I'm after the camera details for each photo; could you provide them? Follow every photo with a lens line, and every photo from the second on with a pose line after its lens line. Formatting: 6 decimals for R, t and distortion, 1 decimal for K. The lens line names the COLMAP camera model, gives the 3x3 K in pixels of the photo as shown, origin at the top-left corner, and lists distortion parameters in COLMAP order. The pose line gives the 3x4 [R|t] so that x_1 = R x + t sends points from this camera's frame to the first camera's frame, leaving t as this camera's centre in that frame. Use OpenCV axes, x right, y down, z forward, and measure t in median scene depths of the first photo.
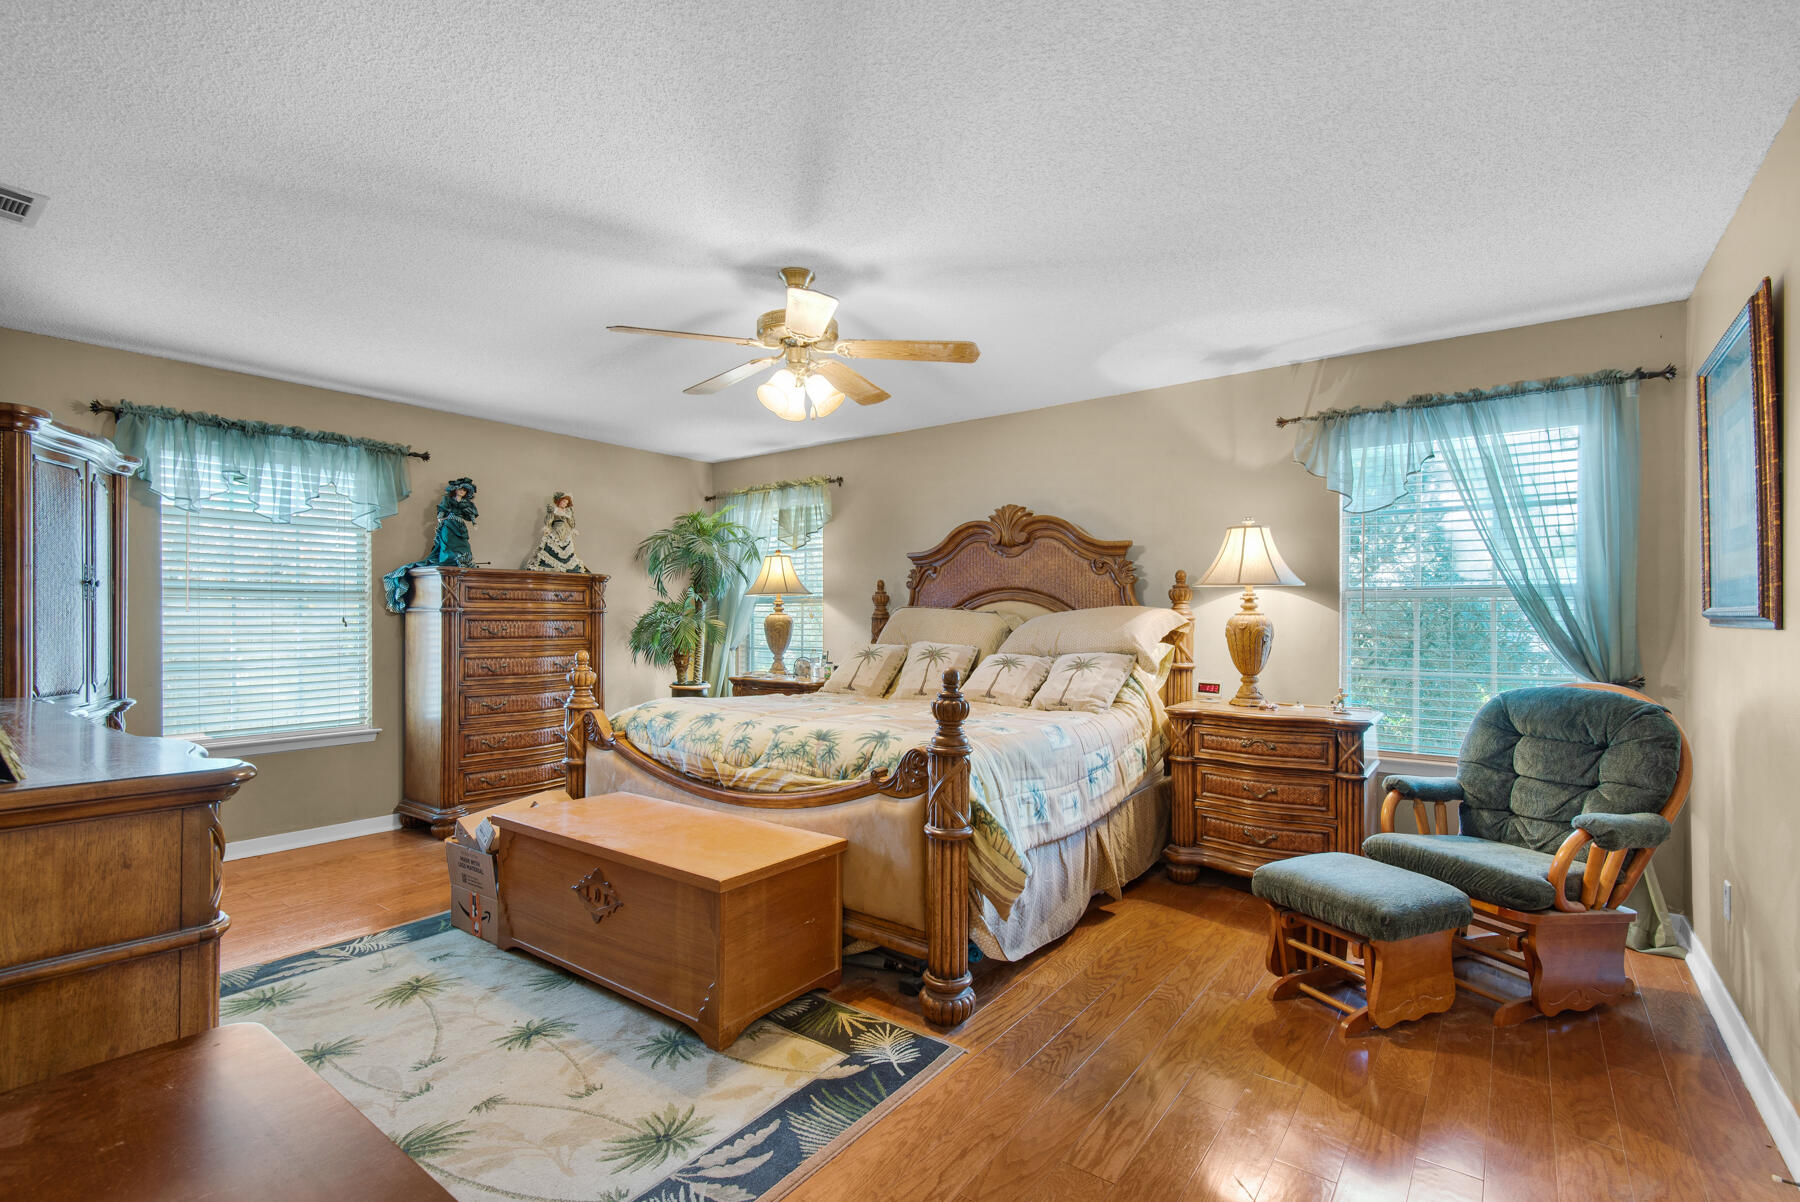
lens RADIAL K [[832.0, 0, 895.1], [0, 832.0, 612.3], [0, 0, 1]] dist [0.021337, -0.006332]
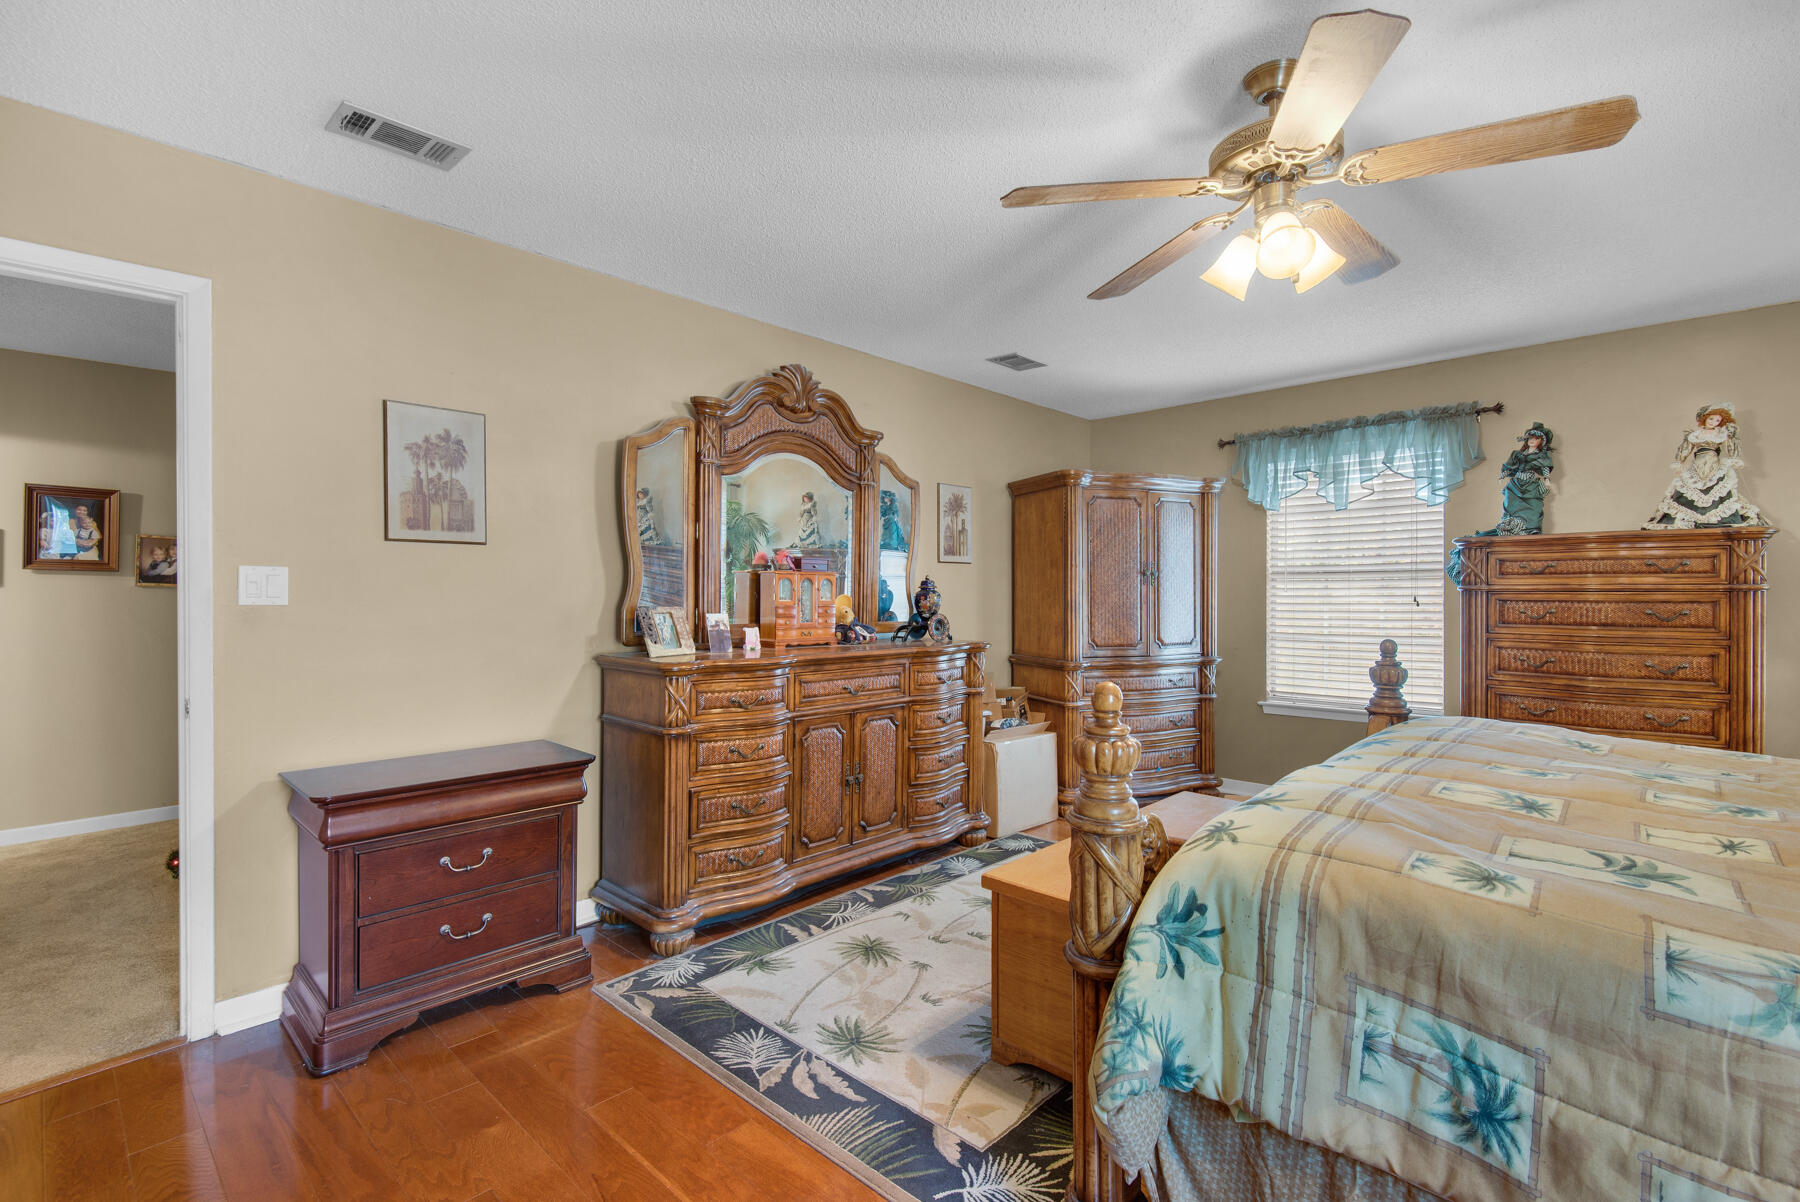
lens RADIAL K [[832.0, 0, 898.8], [0, 832.0, 596.0], [0, 0, 1]] dist [0.021337, -0.006332]
pose [[-0.122412, 0.000423, -0.992479, 0.421739], [0.005978, 0.999982, -0.000311, 0.001977], [0.992461, -0.005971, -0.122412, 0.579272]]
